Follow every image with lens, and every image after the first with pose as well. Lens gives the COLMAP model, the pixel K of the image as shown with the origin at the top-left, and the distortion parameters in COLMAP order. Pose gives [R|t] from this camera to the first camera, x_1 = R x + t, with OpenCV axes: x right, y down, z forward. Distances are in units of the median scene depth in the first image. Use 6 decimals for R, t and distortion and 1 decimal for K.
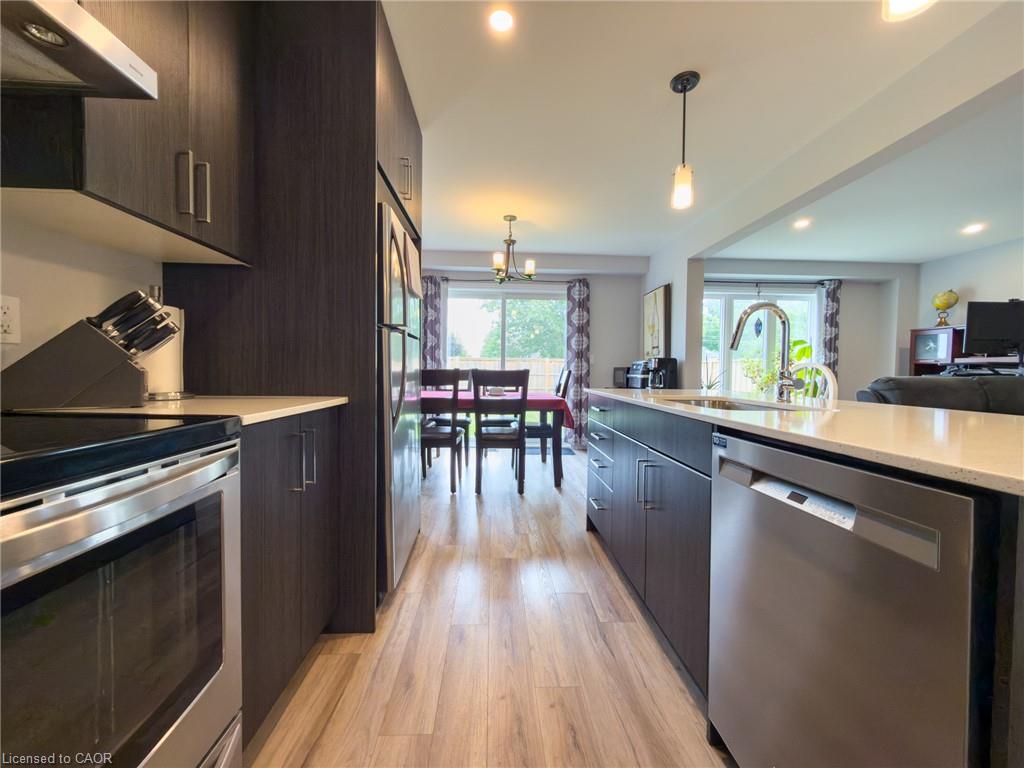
lens RADIAL K [[408.3, 0, 513.6], [0, 408.3, 383.2], [0, 0, 1]] dist [0.000102, 0.000062]
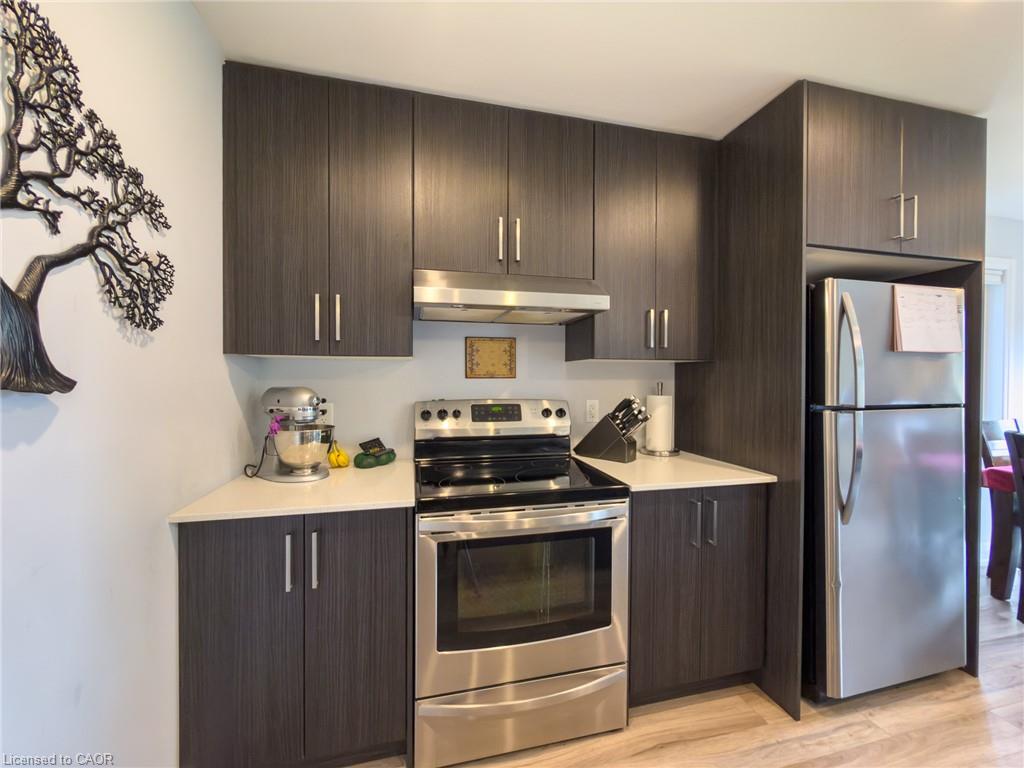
lens RADIAL K [[412.1, 0, 510.5], [0, 412.1, 383.8], [0, 0, 1]] dist [0.001410, 0.000279]
pose [[0.189751, 0.000581, -0.981832, 0.165020], [-0.032212, 0.999465, -0.005634, -0.057185], [0.981304, 0.032695, 0.189668, 0.034343]]
